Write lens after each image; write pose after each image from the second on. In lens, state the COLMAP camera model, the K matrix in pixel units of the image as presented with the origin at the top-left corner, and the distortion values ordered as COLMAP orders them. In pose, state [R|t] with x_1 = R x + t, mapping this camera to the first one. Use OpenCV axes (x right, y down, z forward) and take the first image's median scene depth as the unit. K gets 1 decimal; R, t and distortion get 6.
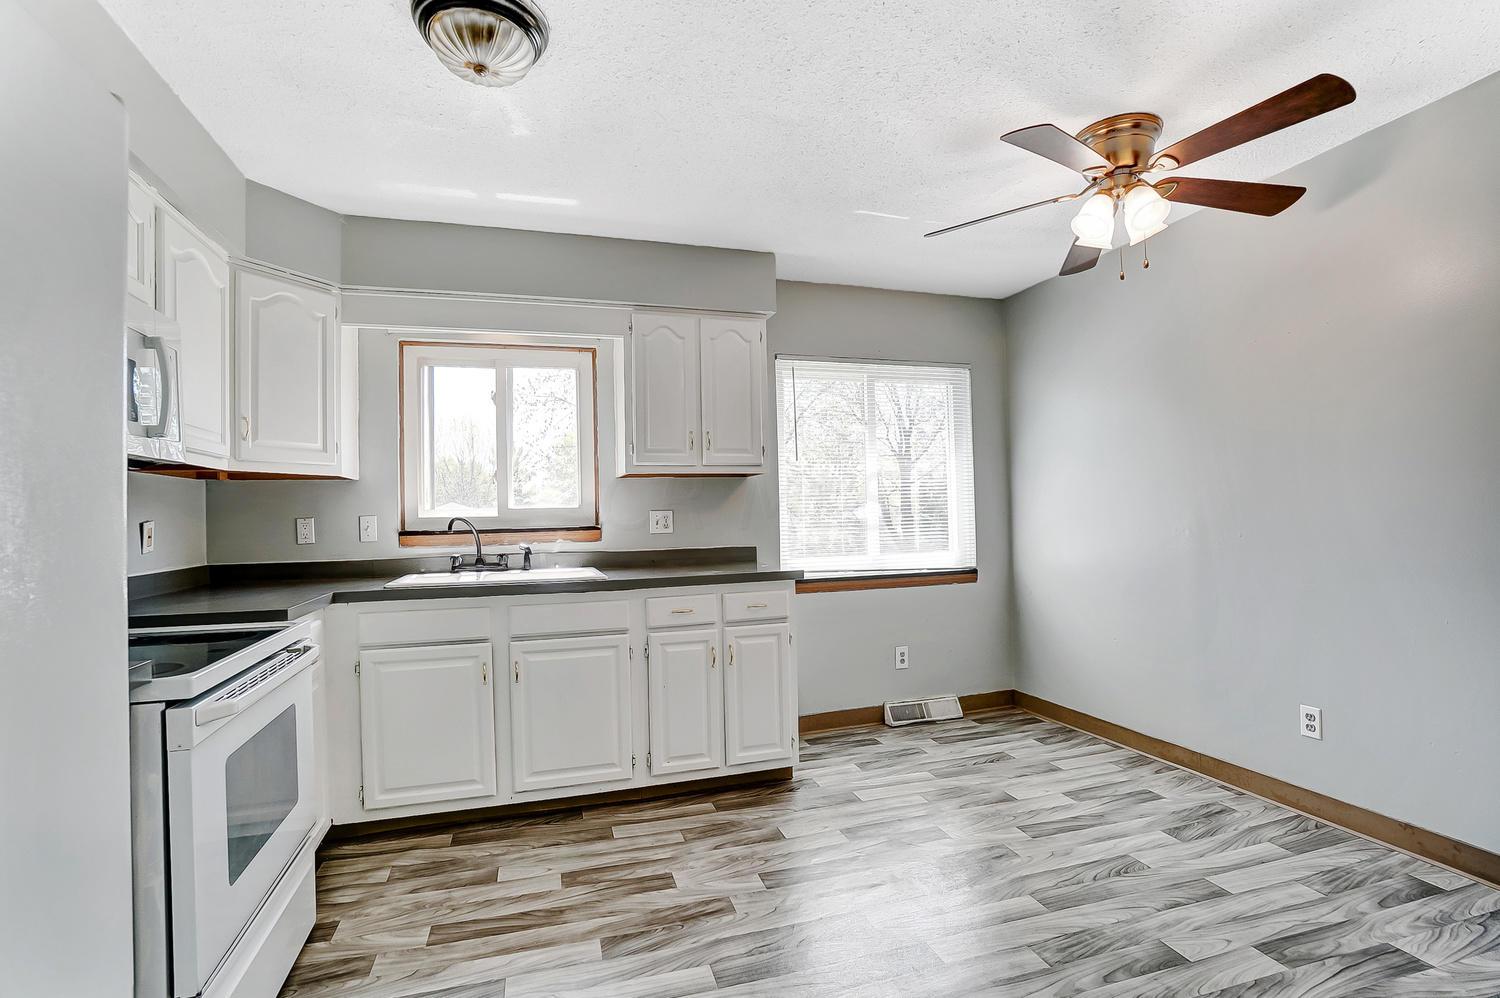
lens RADIAL K [[661.1, 0, 733.1], [0, 661.1, 508.1], [0, 0, 1]] dist [-0.058875, 0.016278]
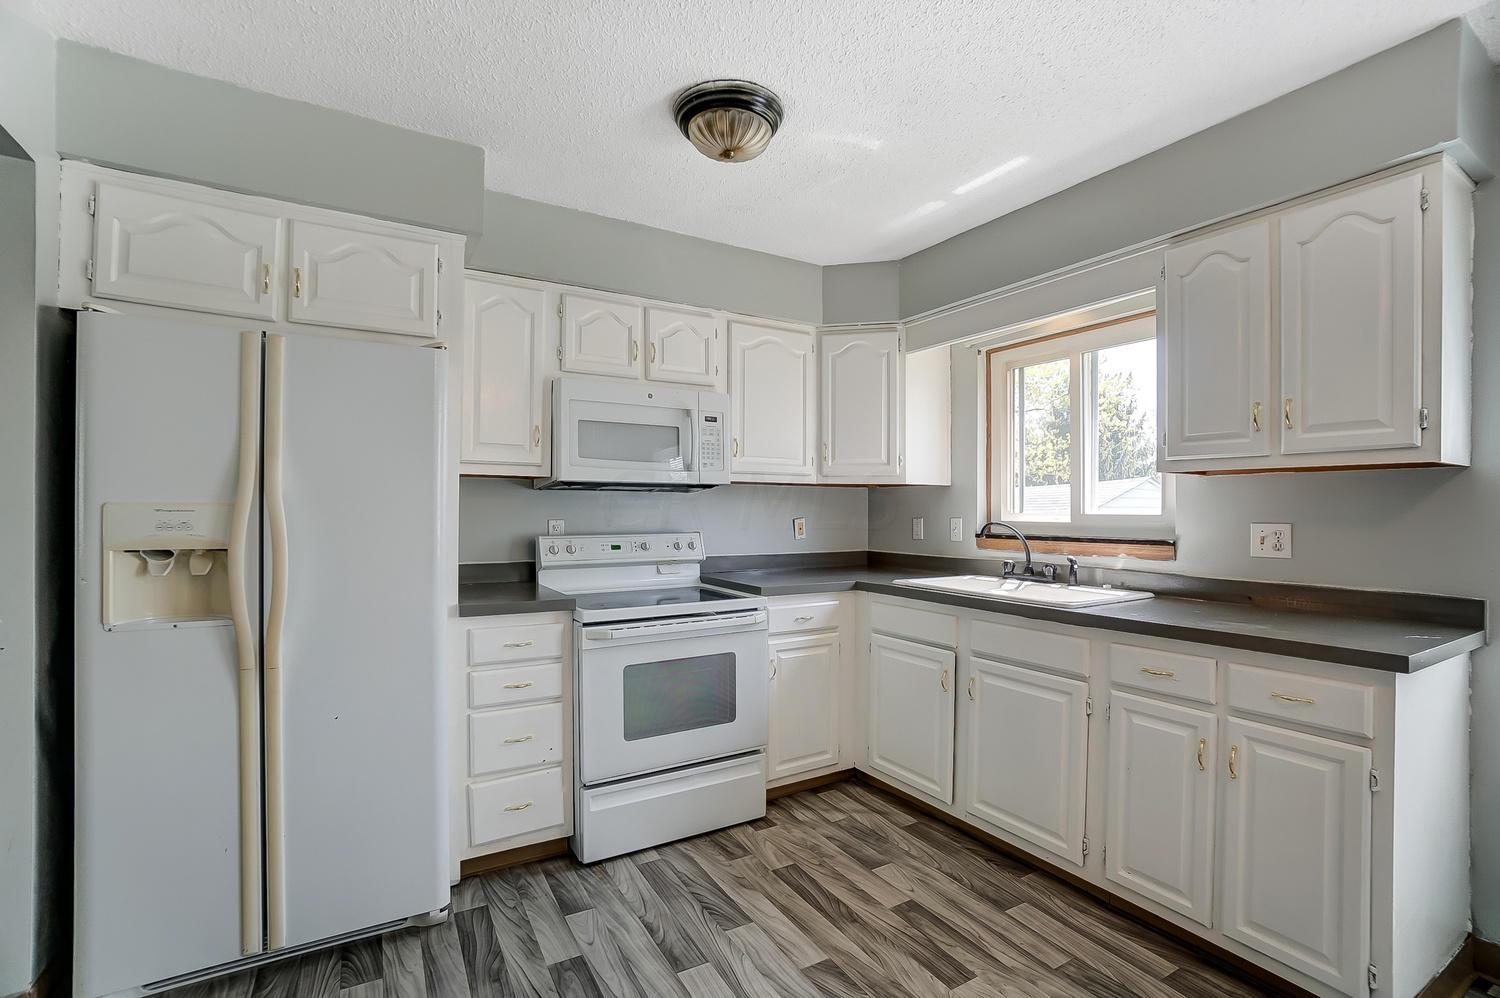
lens RADIAL K [[661.1, 0, 759.3], [0, 661.1, 517.1], [0, 0, 1]] dist [-0.058875, 0.016278]
pose [[0.267290, 0.033299, -0.963041, 0.460938], [-0.000851, 0.999411, 0.034320, -0.029861], [0.963616, -0.008354, 0.267161, 0.418728]]
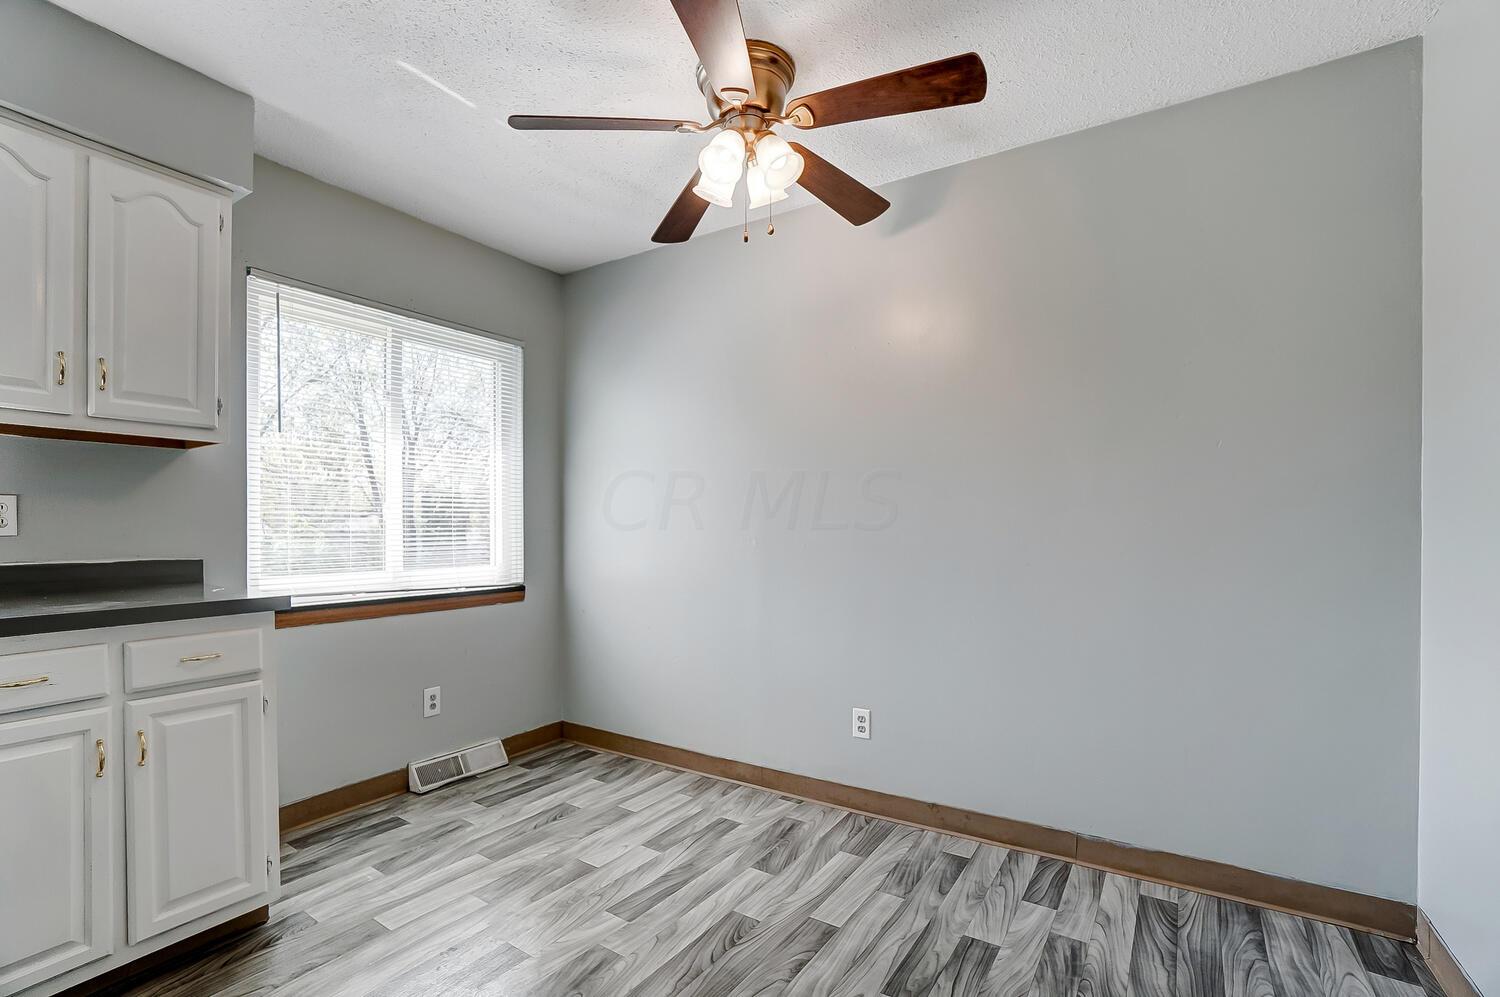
lens RADIAL K [[661.1, 0, 722.3], [0, 661.1, 536.2], [0, 0, 1]] dist [-0.058875, 0.016278]
pose [[0.762088, 0.015442, 0.647289, 0.022177], [-0.028315, 0.999554, 0.009490, 0.019683], [-0.646854, -0.025560, 0.762185, 0.267018]]
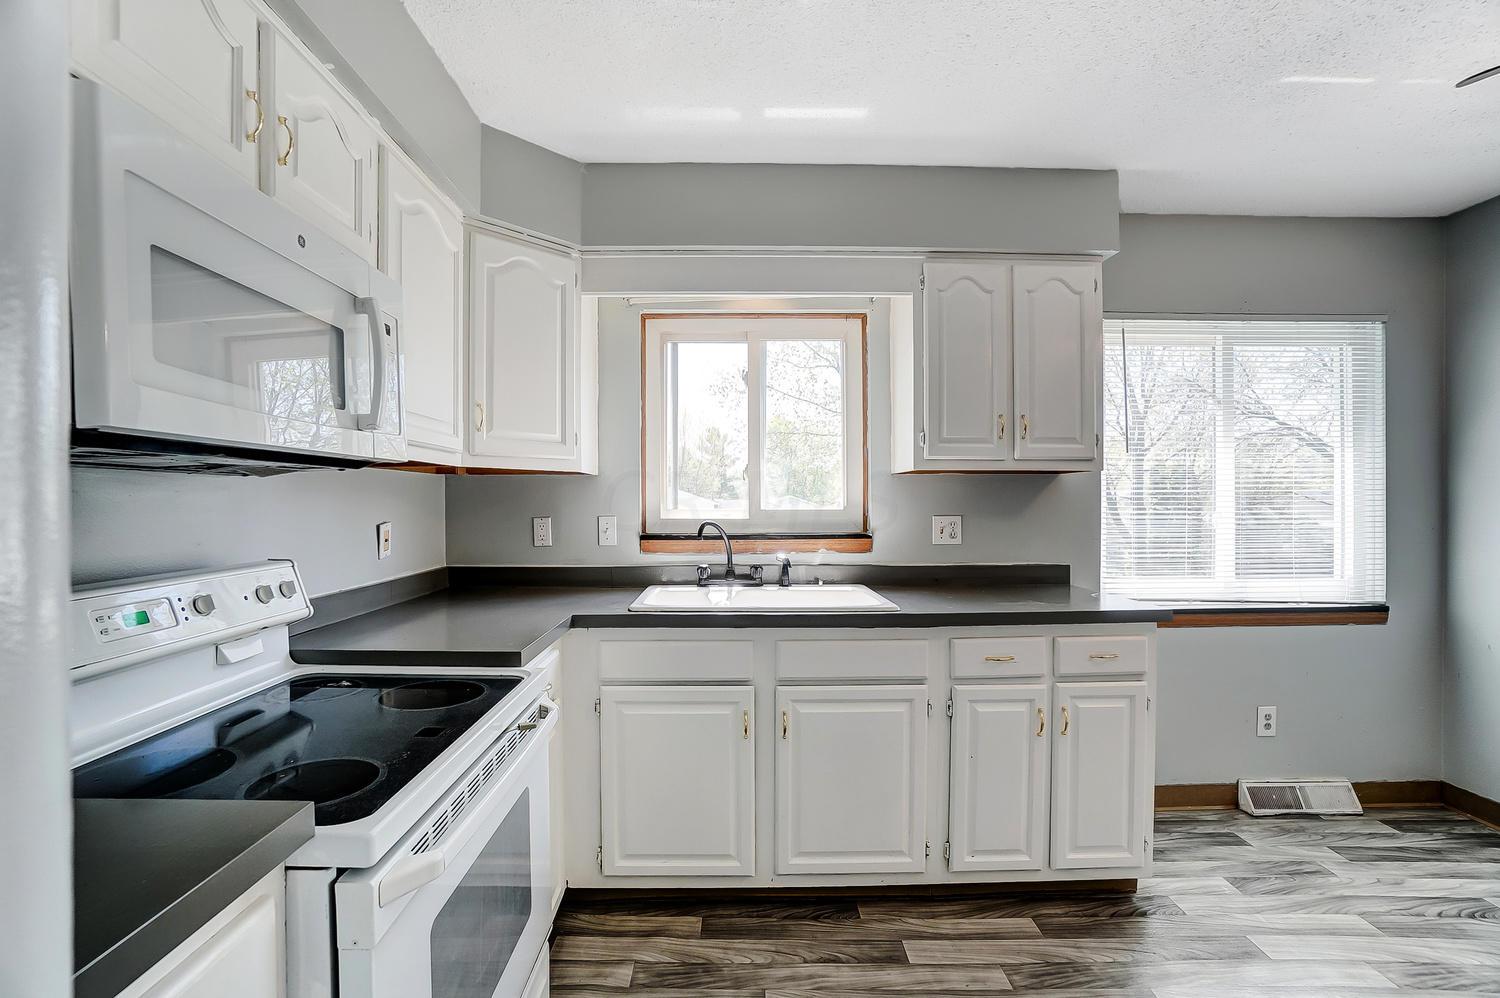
lens RADIAL K [[661.1, 0, 749.5], [0, 661.1, 509.4], [0, 0, 1]] dist [-0.058875, 0.016278]
pose [[0.960990, 0.022137, -0.275694, -0.148219], [-0.015666, 0.999548, 0.025652, -0.025295], [0.276138, -0.020332, 0.960903, 0.222963]]
